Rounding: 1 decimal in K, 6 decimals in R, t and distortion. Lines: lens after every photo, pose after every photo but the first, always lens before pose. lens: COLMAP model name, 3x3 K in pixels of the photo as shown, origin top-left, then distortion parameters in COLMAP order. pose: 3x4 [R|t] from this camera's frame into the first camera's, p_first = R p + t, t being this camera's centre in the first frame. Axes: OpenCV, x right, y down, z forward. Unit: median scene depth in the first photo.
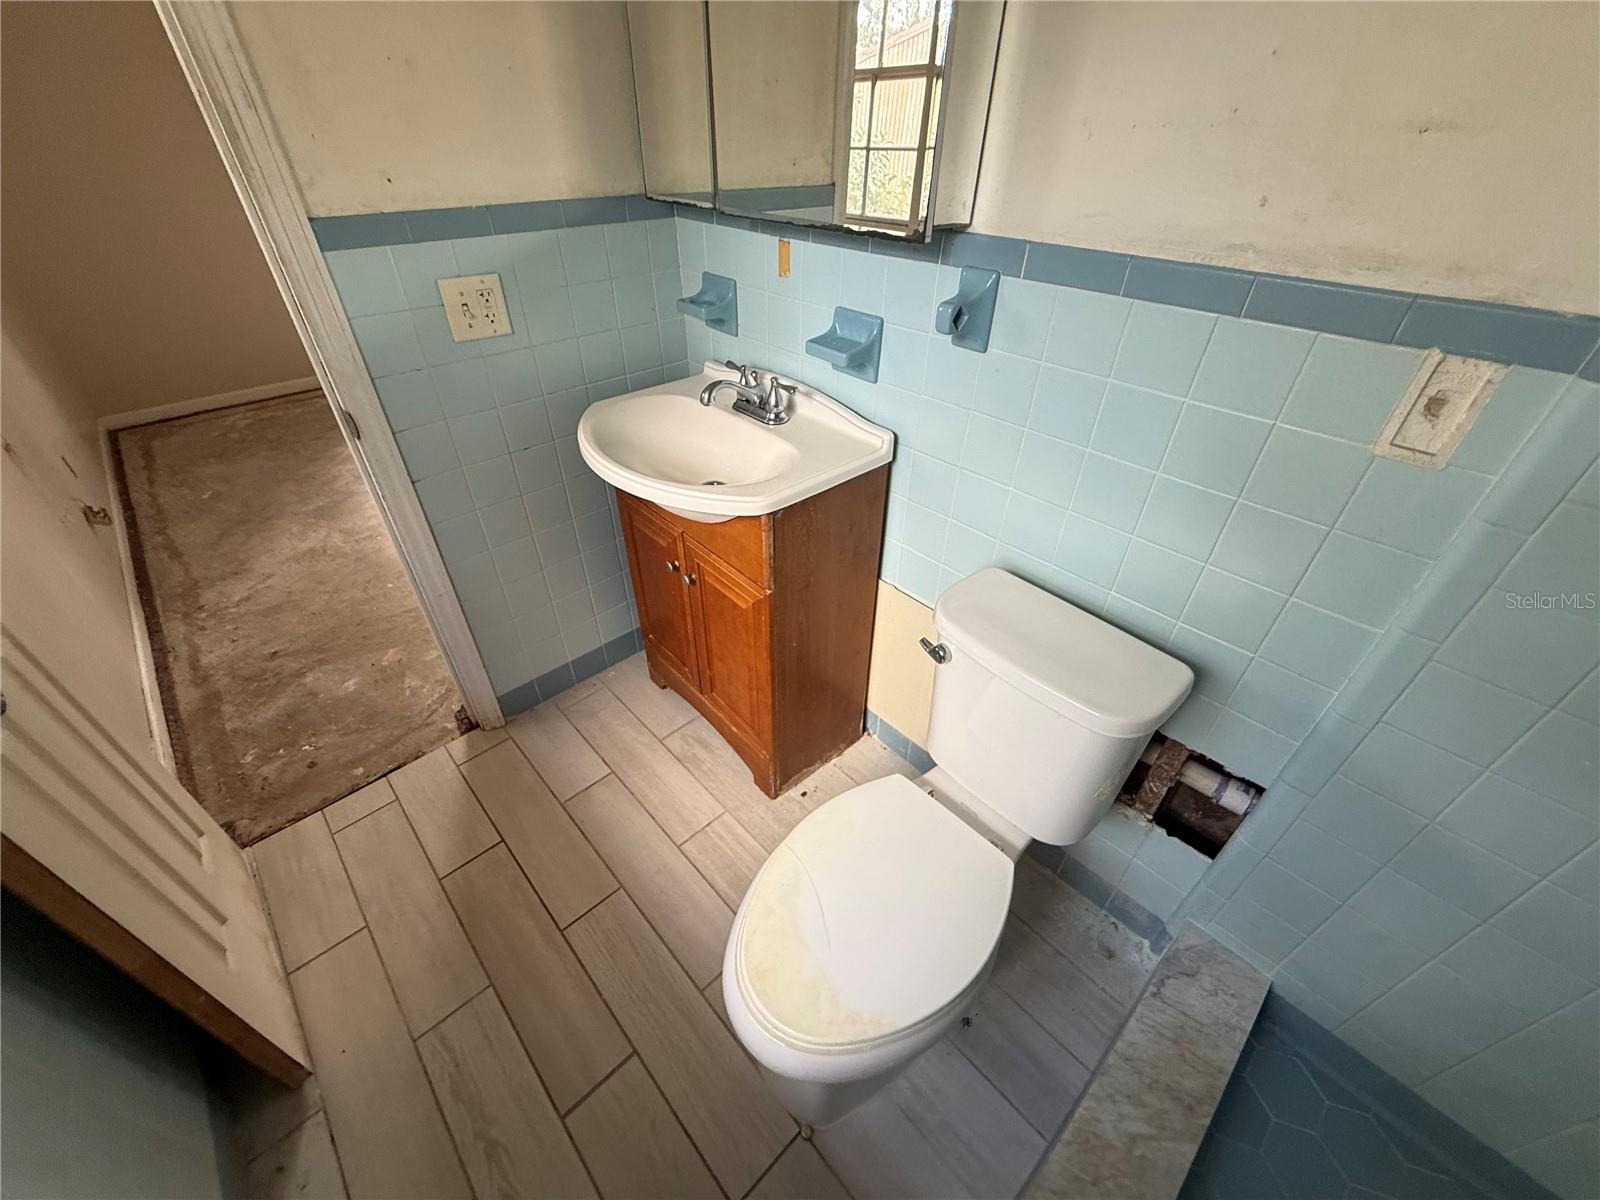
lens RADIAL K [[635.0, 0, 794.6], [0, 635.0, 601.4], [0, 0, 1]] dist [0.000831, -0.000422]
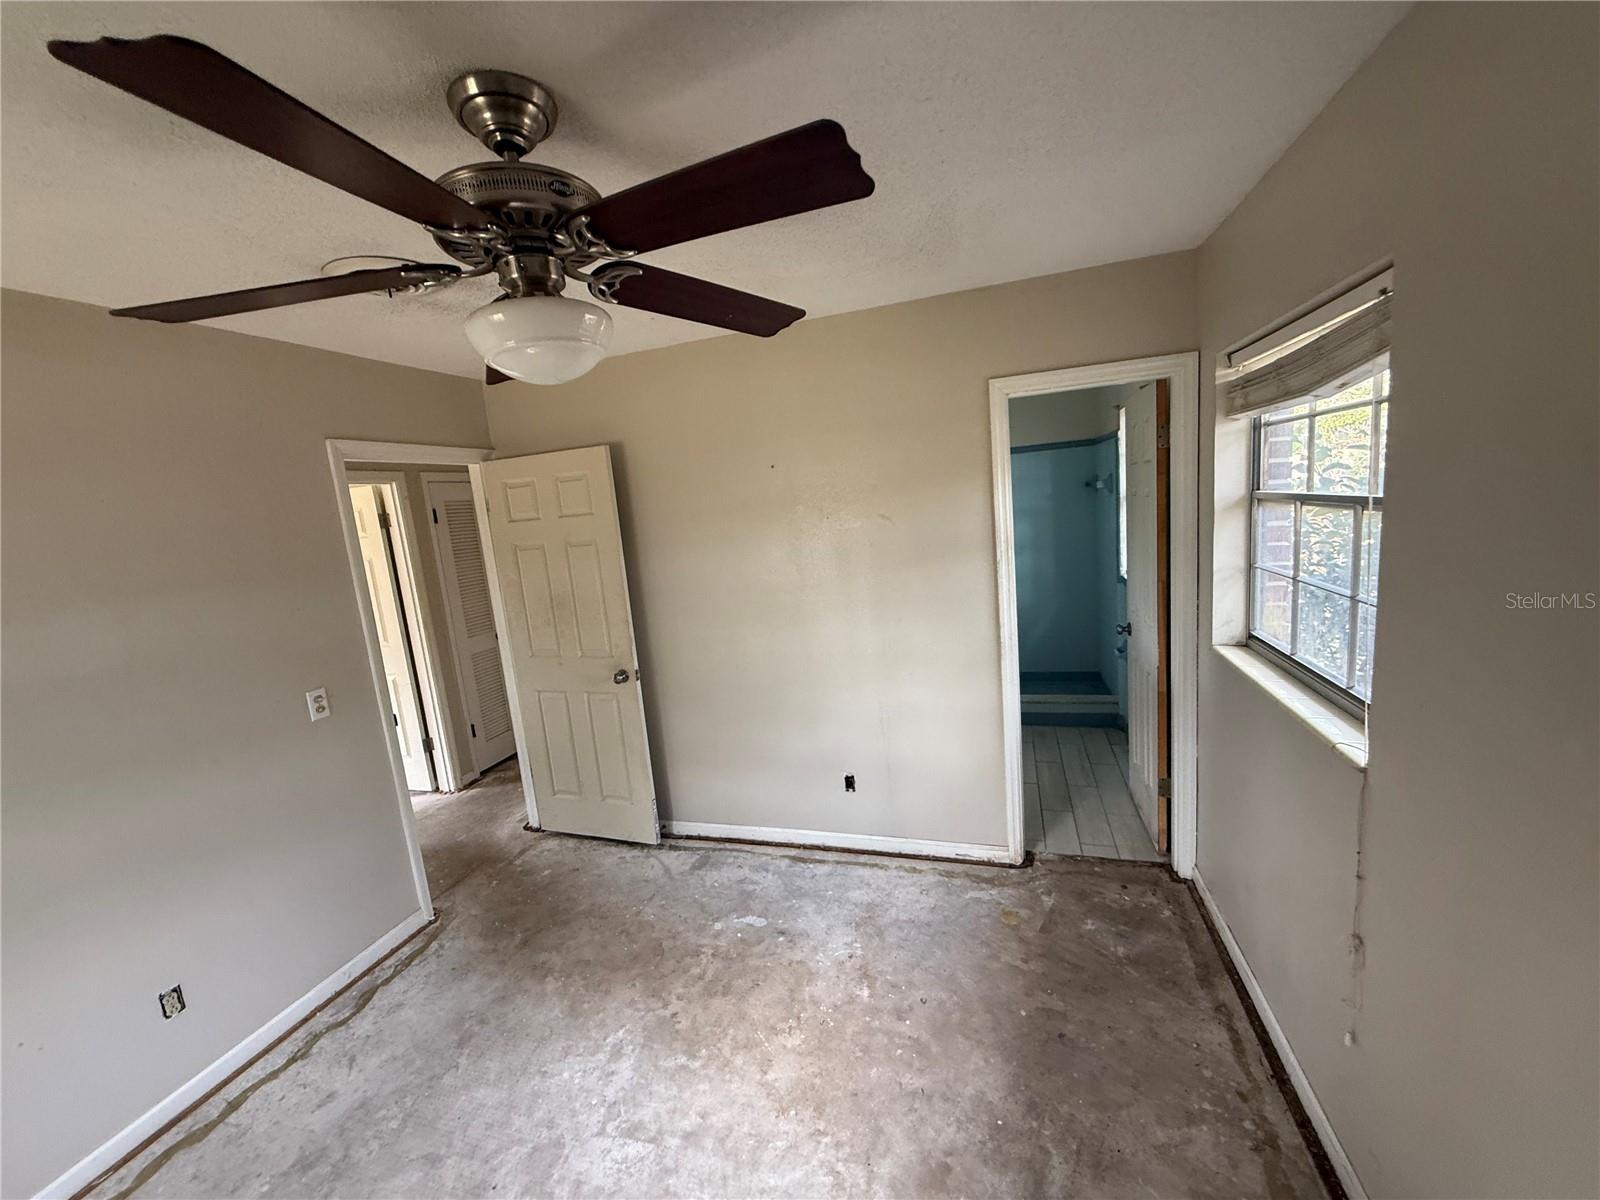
lens RADIAL K [[635.0, 0, 794.6], [0, 635.0, 601.4], [0, 0, 1]] dist [0.000831, -0.000422]
pose [[-0.486163, -0.101327, 0.867974, -1.411032], [0.599472, 0.684024, 0.415625, -1.136061], [-0.635830, 0.722387, -0.271804, 1.234599]]
